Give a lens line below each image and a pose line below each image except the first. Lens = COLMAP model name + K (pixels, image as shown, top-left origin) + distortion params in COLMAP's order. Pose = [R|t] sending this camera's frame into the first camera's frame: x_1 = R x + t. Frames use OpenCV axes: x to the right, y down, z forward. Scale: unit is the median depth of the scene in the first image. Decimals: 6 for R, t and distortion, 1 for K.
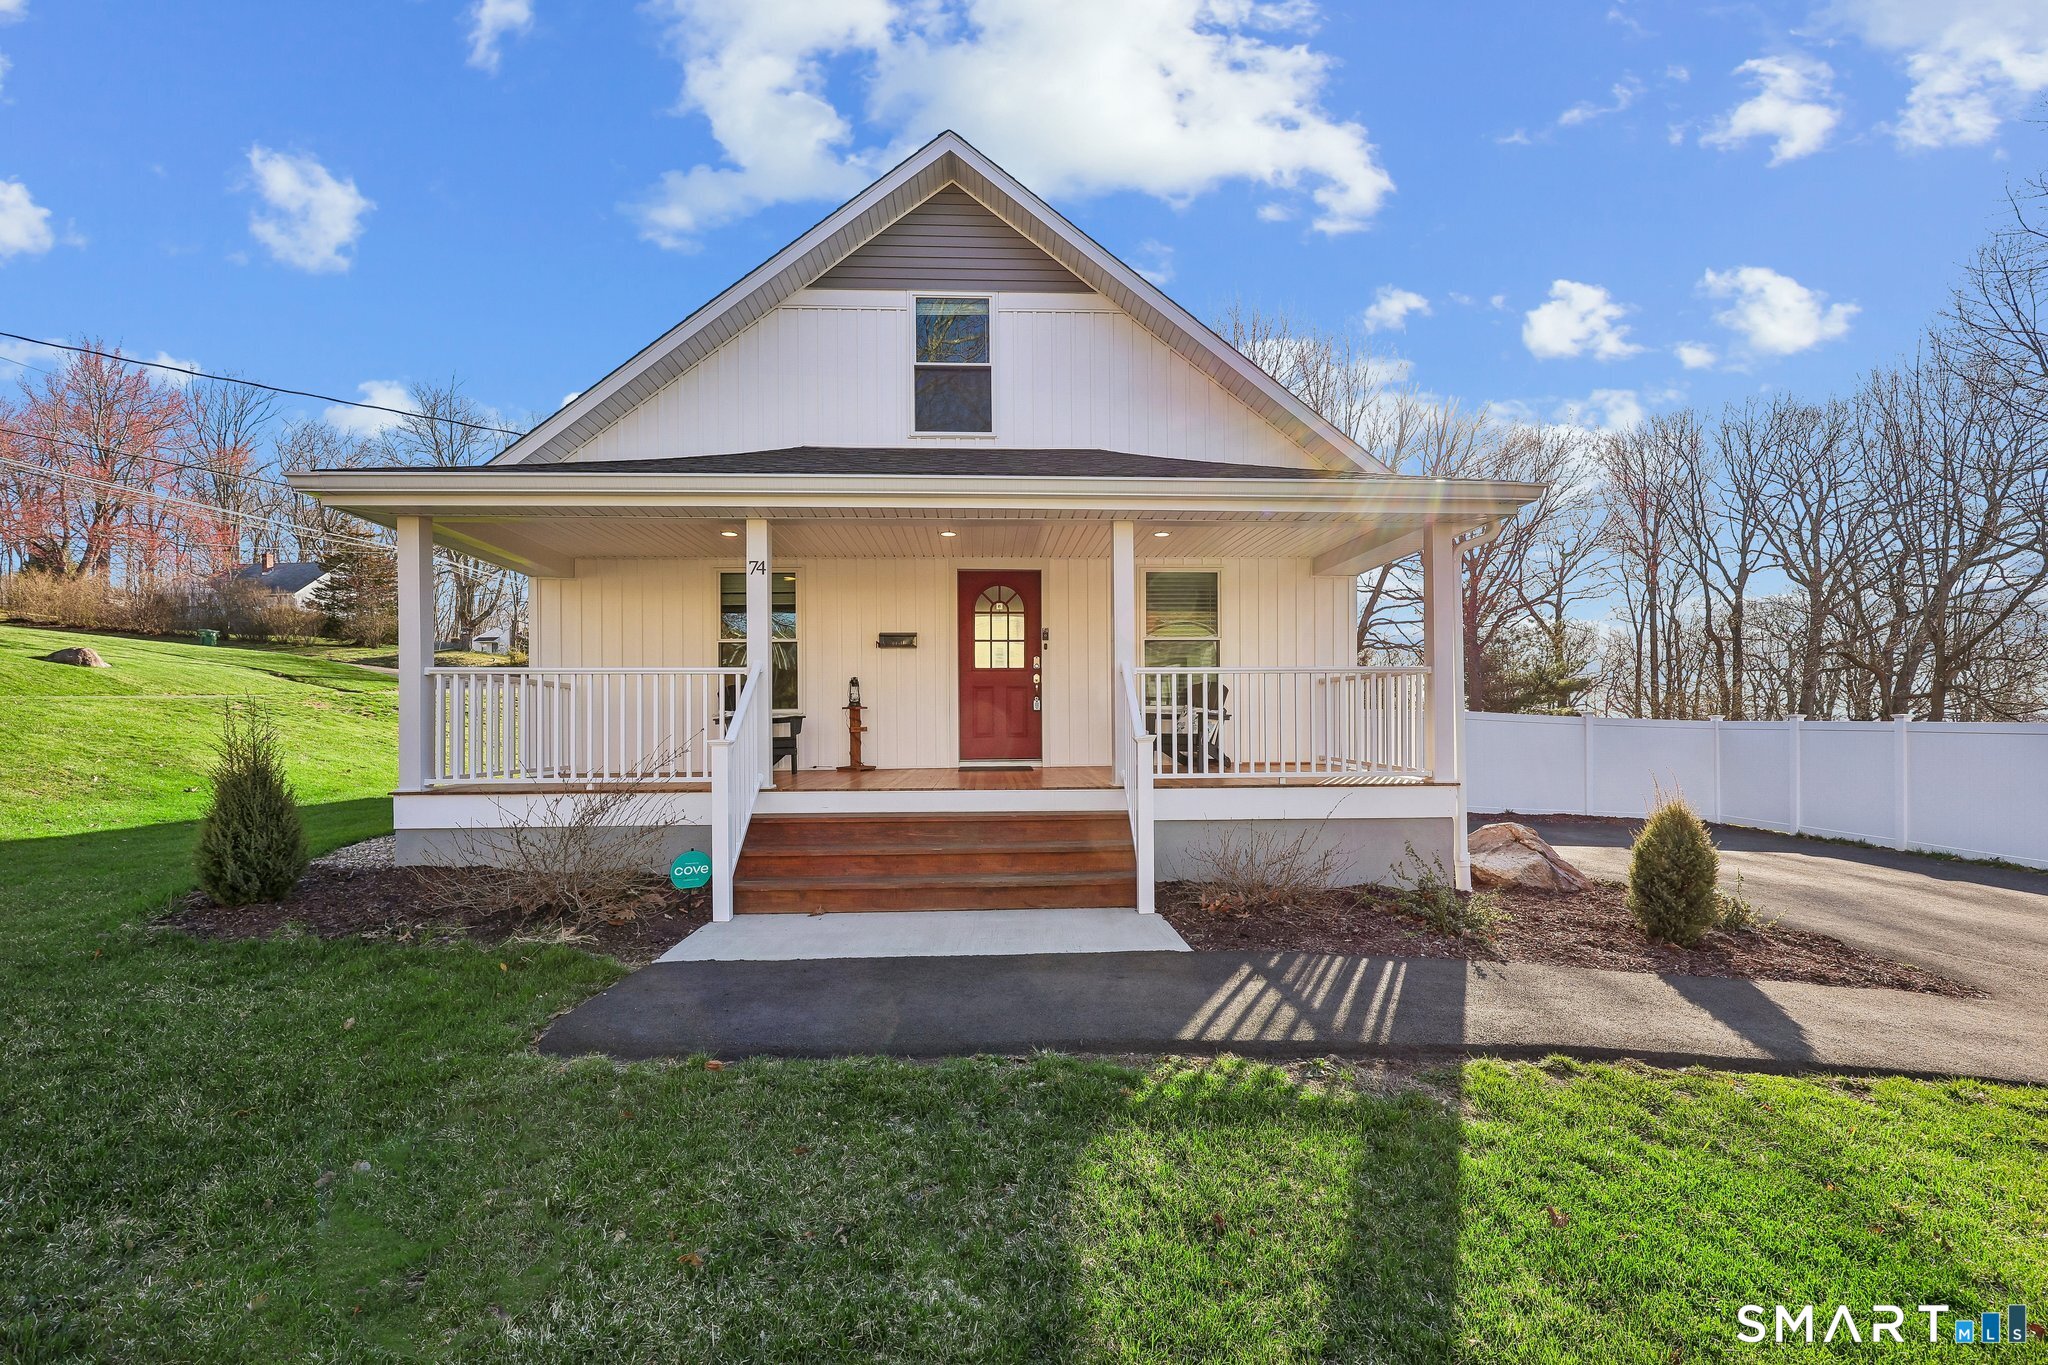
lens RADIAL K [[829.7, 0, 999.8], [0, 829.7, 724.4], [0, 0, 1]] dist [-0.002115, -0.000745]
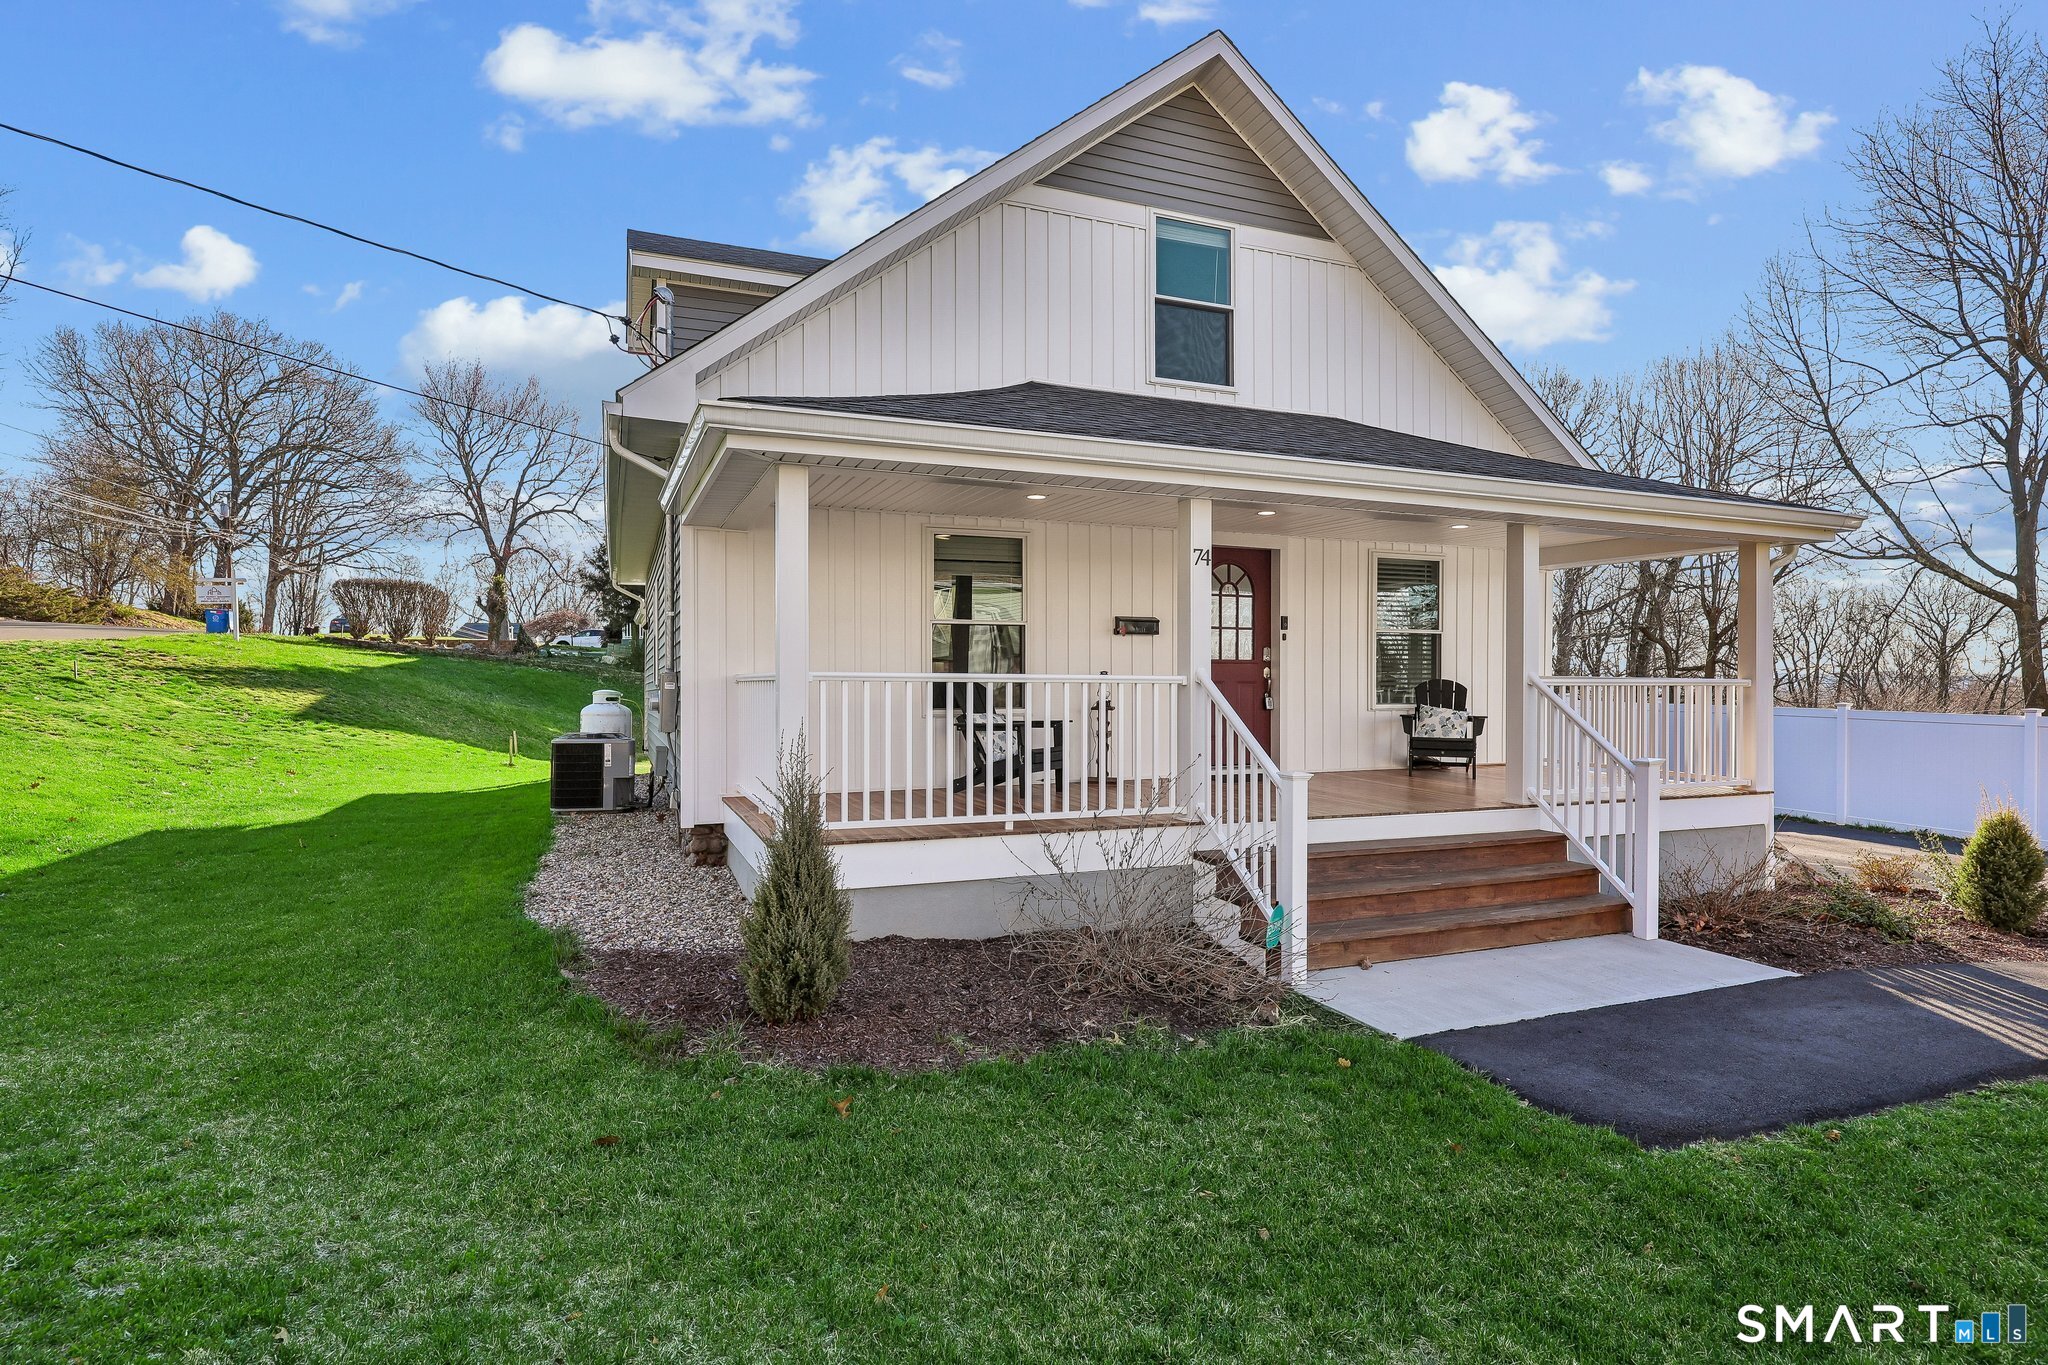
lens RADIAL K [[1061.8, 0, 1016.3], [0, 1061.8, 680.5], [0, 0, 1]] dist [0.006259, -0.000179]
pose [[0.943054, 0.006942, 0.332567, -0.588388], [-0.007652, 0.999970, 0.000825, -0.046275], [-0.332552, -0.003323, 0.943079, 0.033317]]
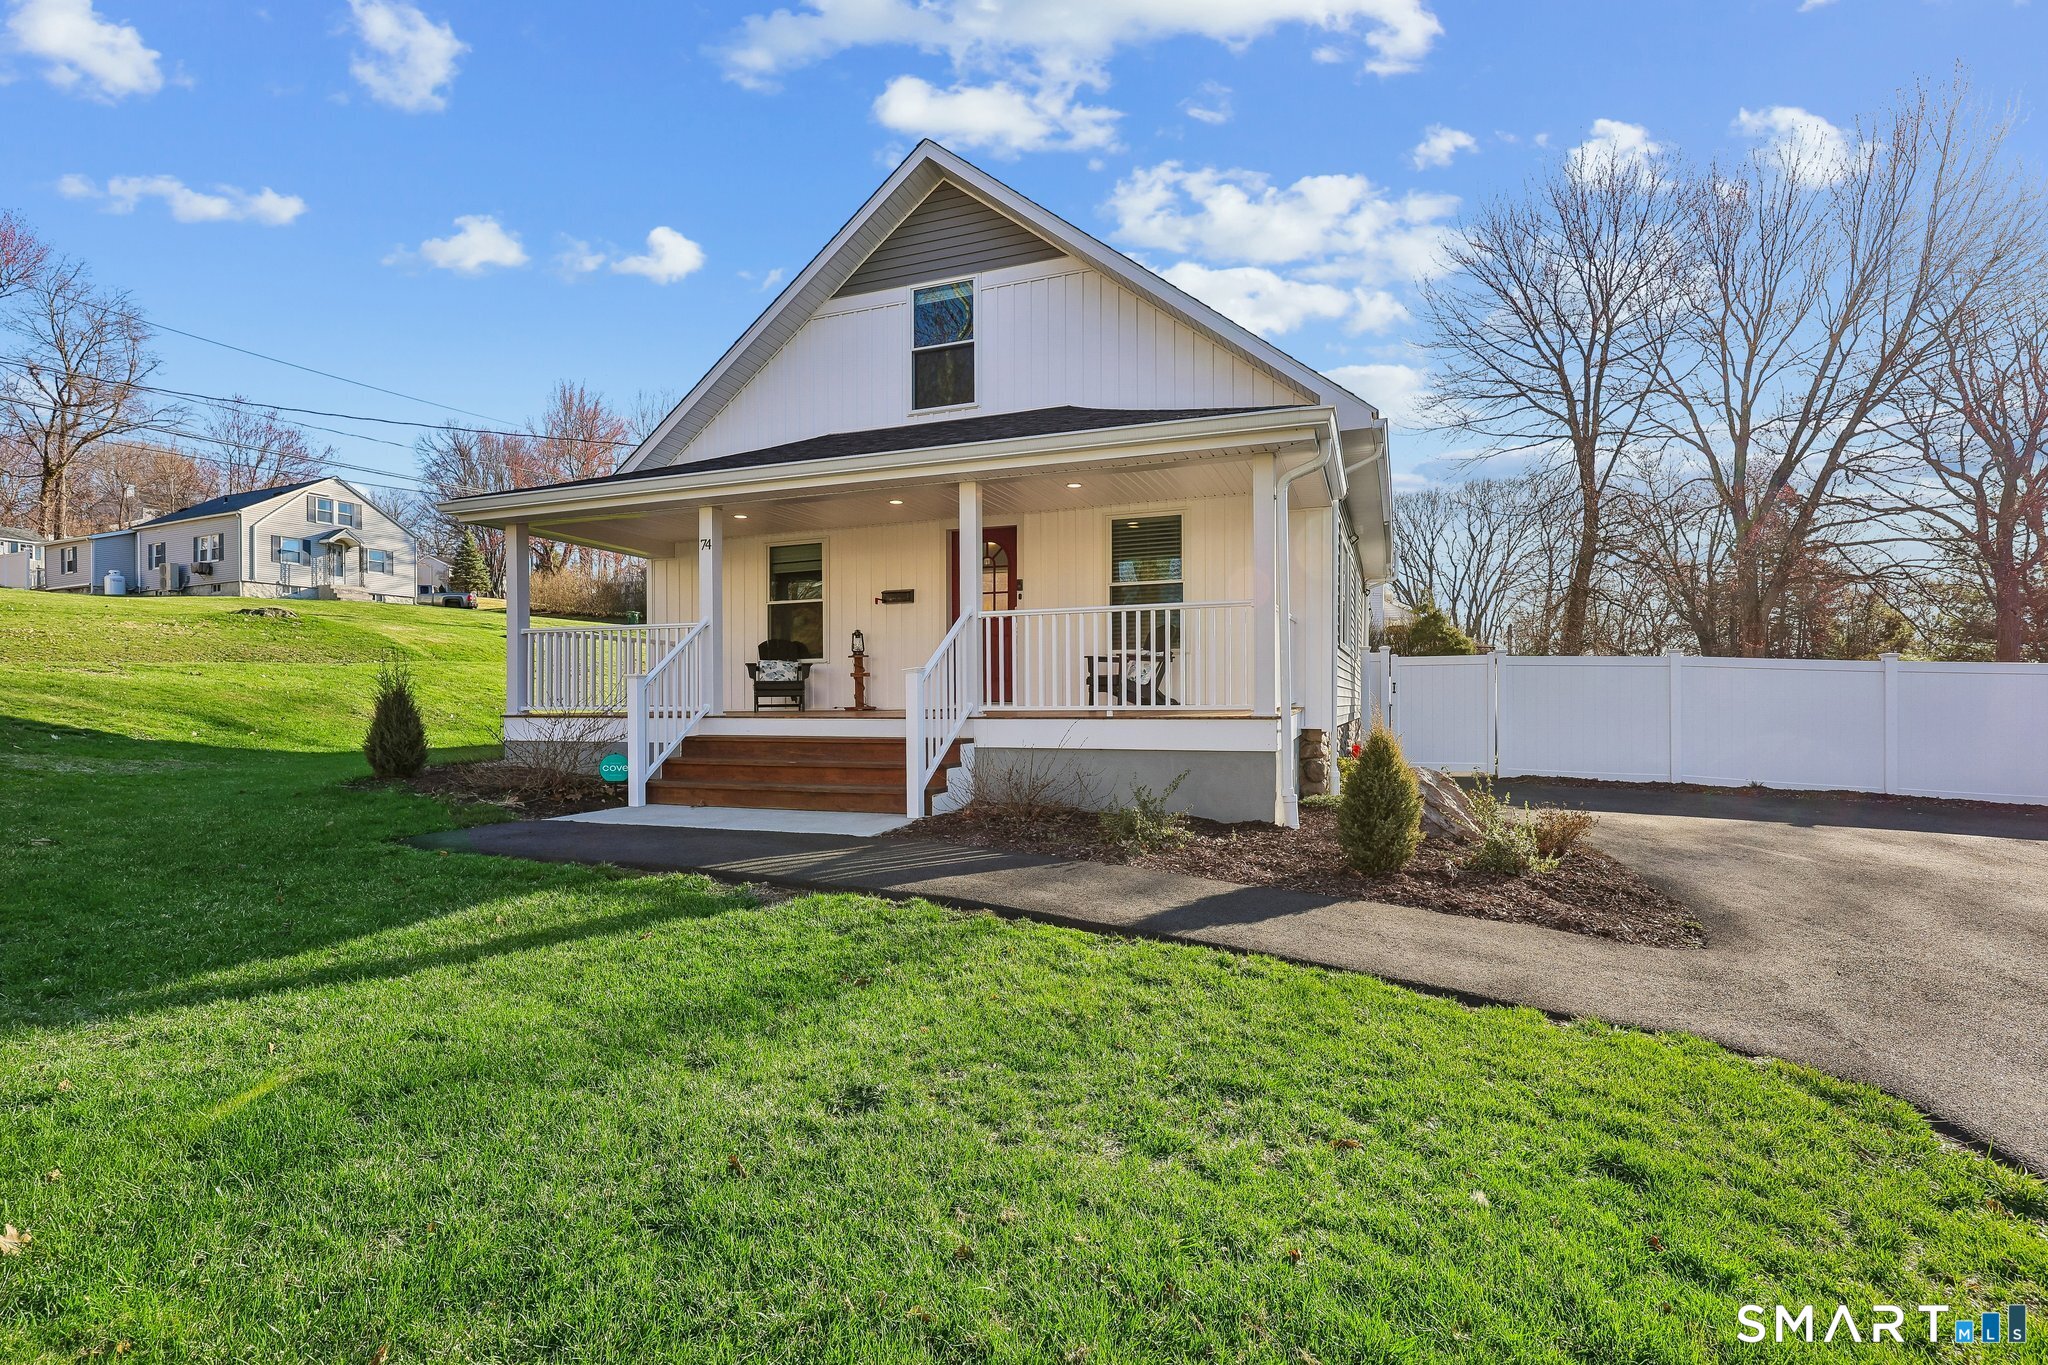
lens RADIAL K [[930.2, 0, 1029.6], [0, 930.2, 692.8], [0, 0, 1]] dist [0.003388, -0.000063]
pose [[0.922623, -0.000438, -0.385703, 0.530875], [-0.000122, 0.999999, -0.001429, 0.032205], [0.385704, 0.001366, 0.922622, -0.103300]]
